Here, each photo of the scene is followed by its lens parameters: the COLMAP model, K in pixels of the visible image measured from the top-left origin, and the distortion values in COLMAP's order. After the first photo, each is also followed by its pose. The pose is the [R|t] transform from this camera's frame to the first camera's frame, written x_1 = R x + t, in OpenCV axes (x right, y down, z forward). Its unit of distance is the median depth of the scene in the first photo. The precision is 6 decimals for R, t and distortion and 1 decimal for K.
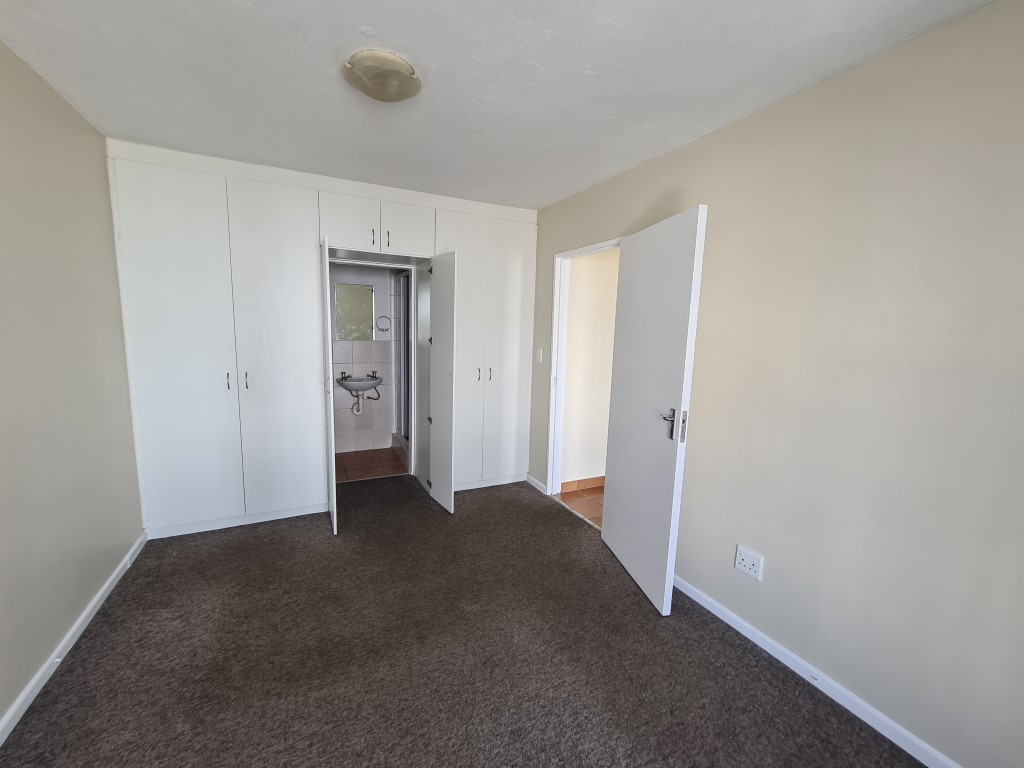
lens RADIAL K [[417.1, 0, 512.3], [0, 417.1, 384.2], [0, 0, 1]] dist [0.004375, 0.000177]
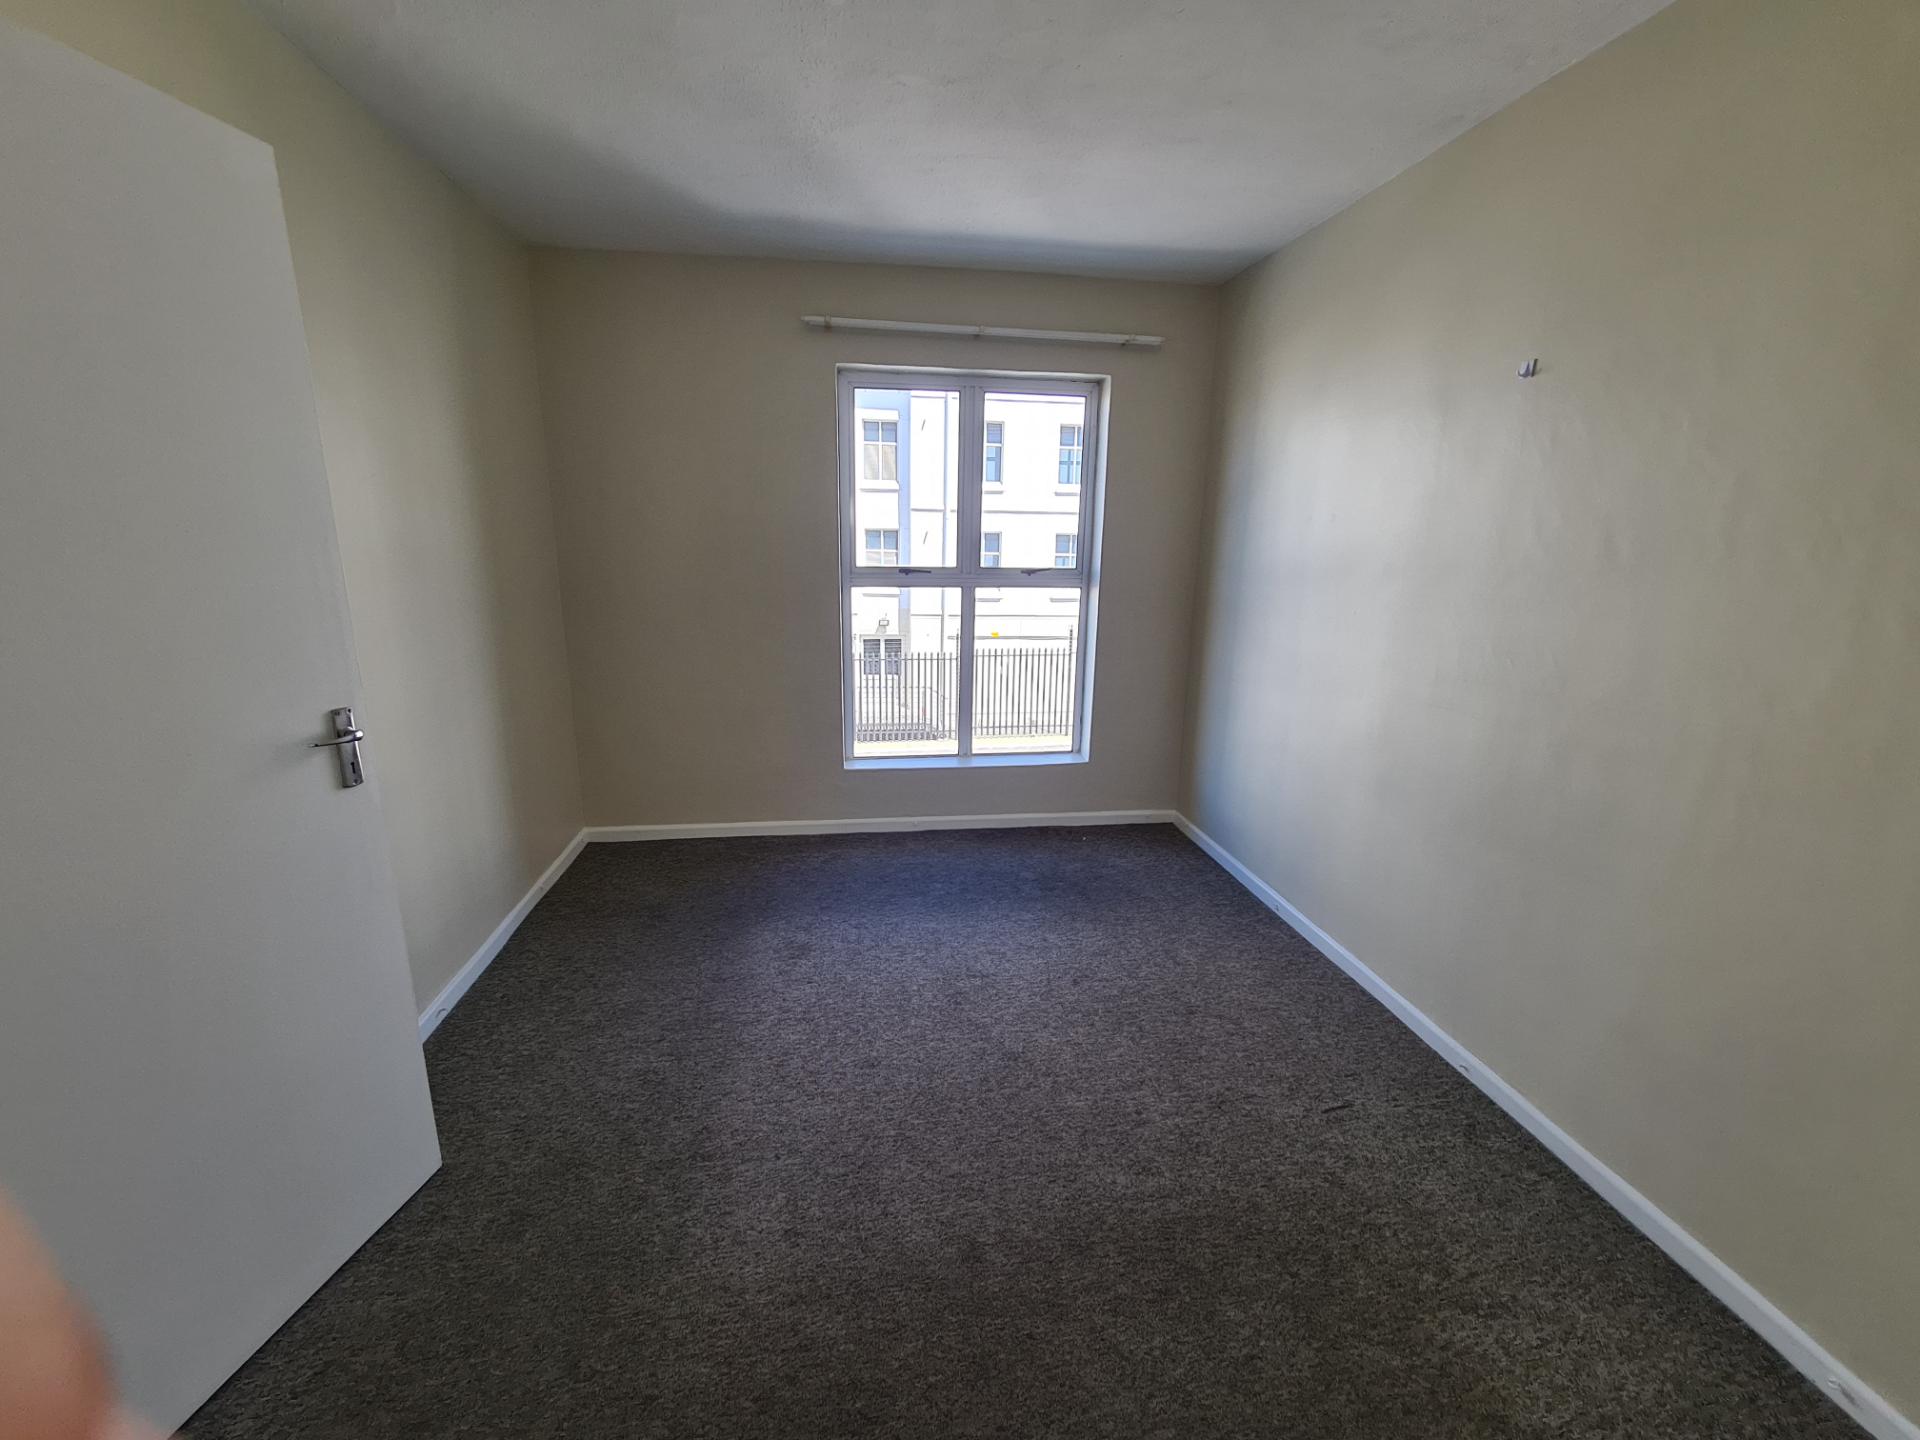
lens RADIAL K [[782.2, 0, 957.7], [0, 782.2, 716.3], [0, 0, 1]] dist [0.004375, 0.000177]
pose [[-0.946882, -0.112520, 0.301253, -0.423702], [0.003688, 0.932928, 0.360045, -0.218323], [-0.321559, 0.342031, -0.882958, 1.694254]]
